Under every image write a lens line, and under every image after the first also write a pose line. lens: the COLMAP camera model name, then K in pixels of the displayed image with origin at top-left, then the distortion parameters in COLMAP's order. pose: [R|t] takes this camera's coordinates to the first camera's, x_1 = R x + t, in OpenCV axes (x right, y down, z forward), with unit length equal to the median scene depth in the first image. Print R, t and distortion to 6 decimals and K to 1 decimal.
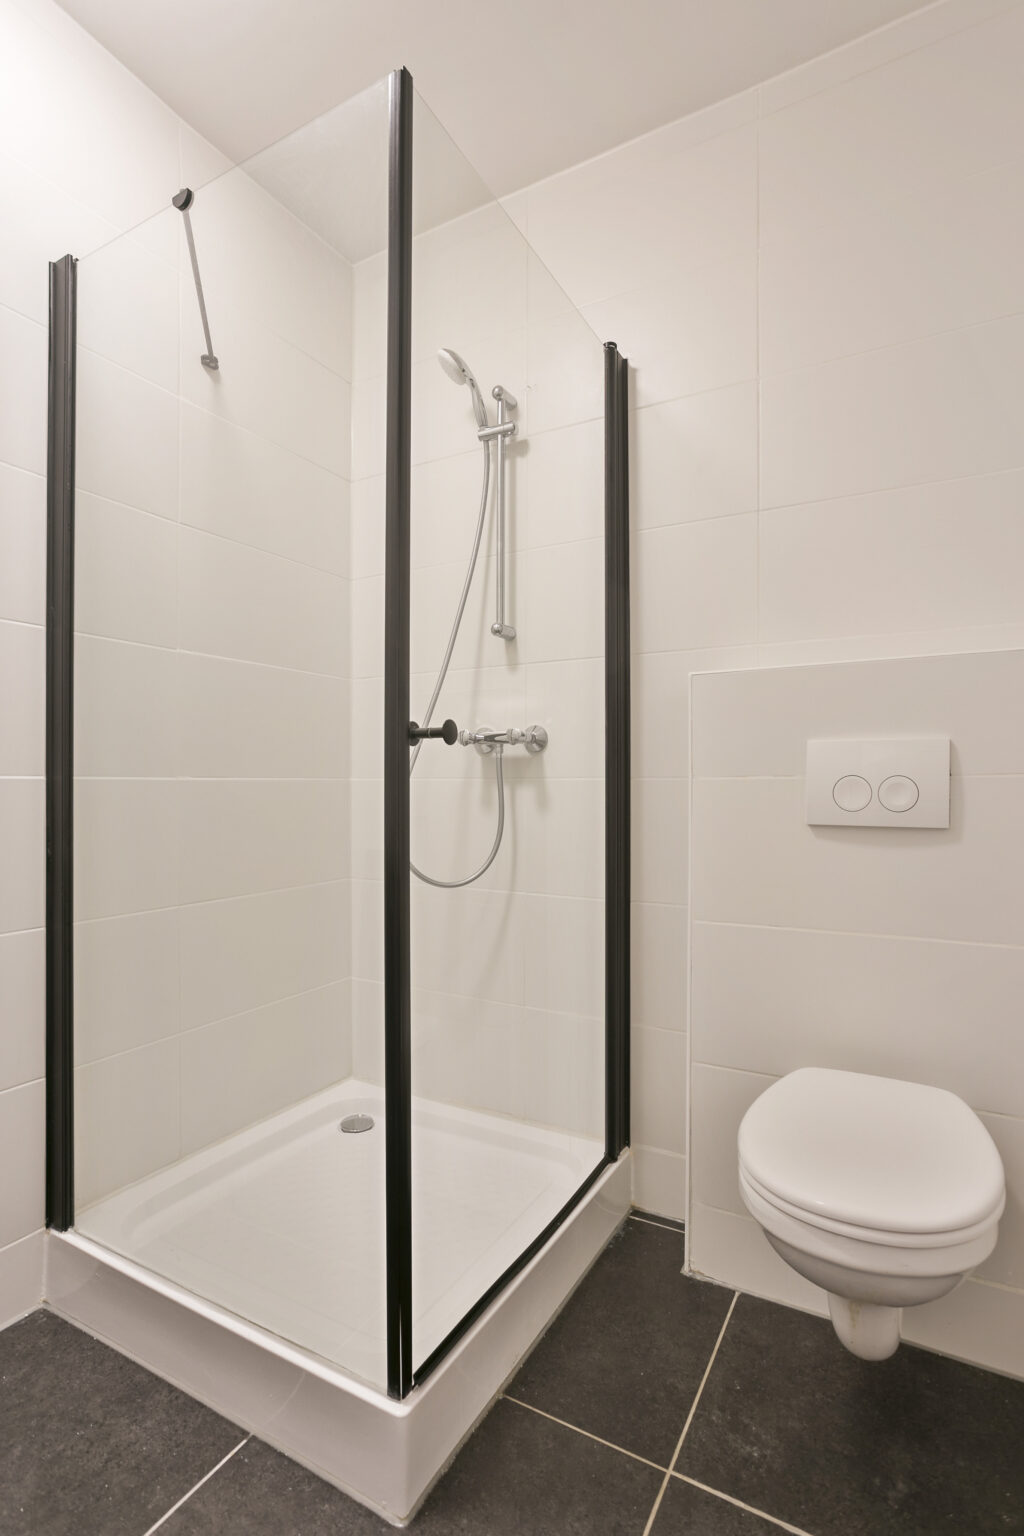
lens RADIAL K [[741.7, 0, 525.3], [0, 741.7, 779.2], [0, 0, 1]] dist [-0.035870, 0.019039]
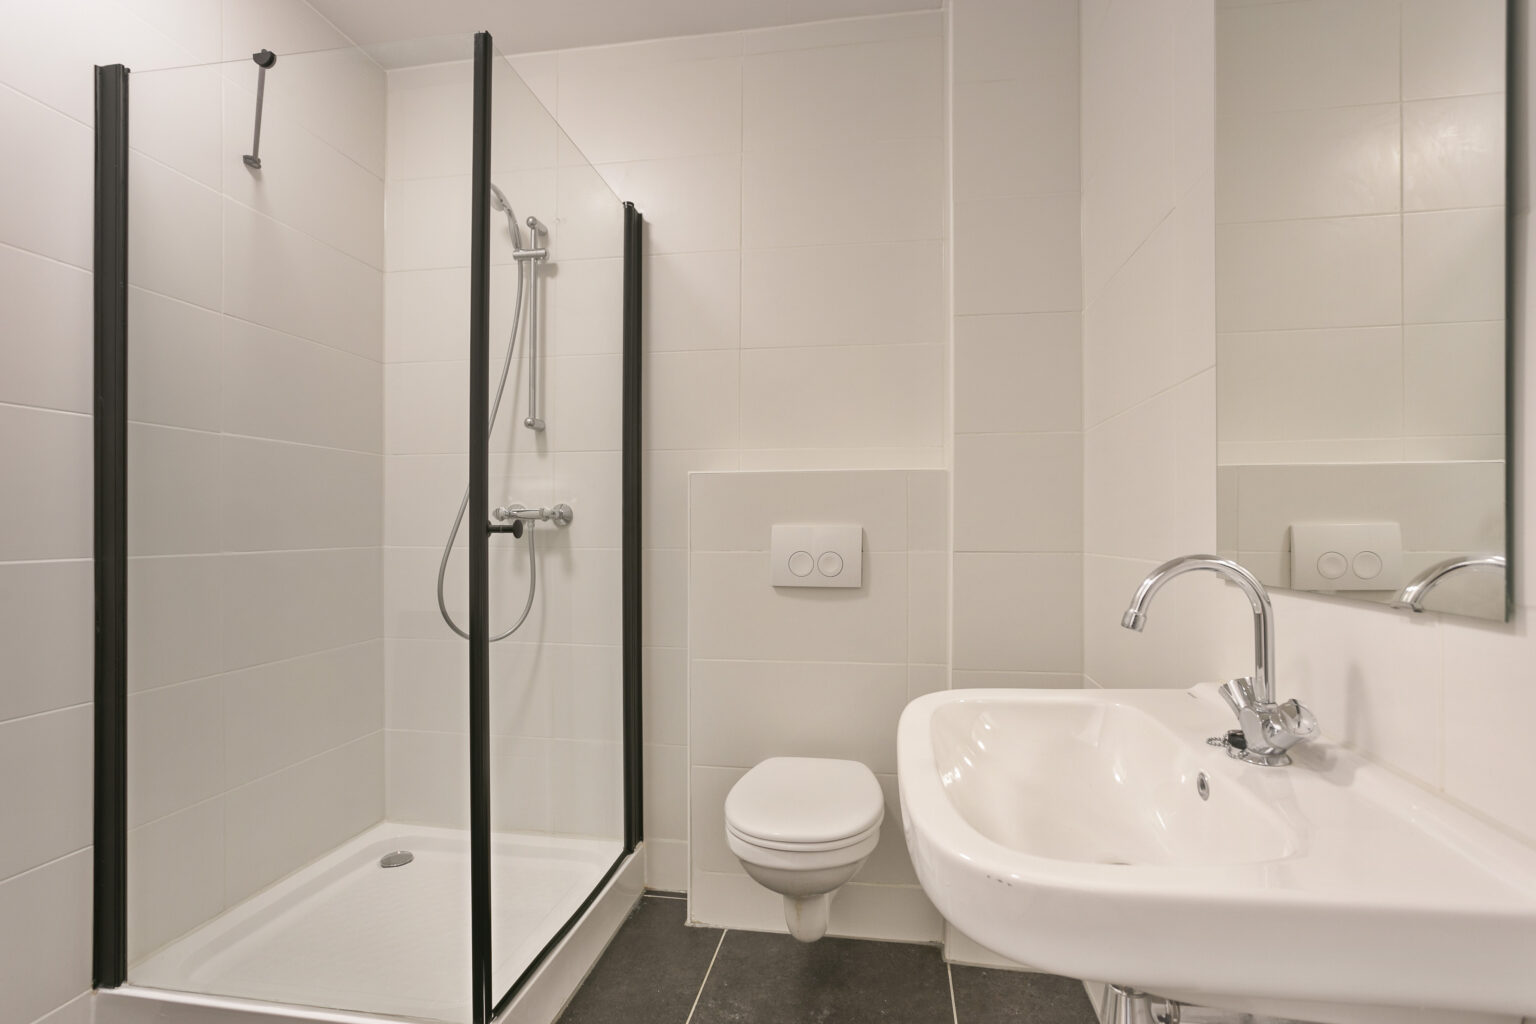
lens RADIAL K [[741.7, 0, 768.0], [0, 741.7, 512.0], [0, 0, 1]] dist [-0.035870, 0.019039]
pose [[0.944416, 0.004477, 0.328723, -0.081775], [-0.000757, 0.999934, -0.011444, -0.056912], [-0.328752, 0.010559, 0.944357, -0.300836]]
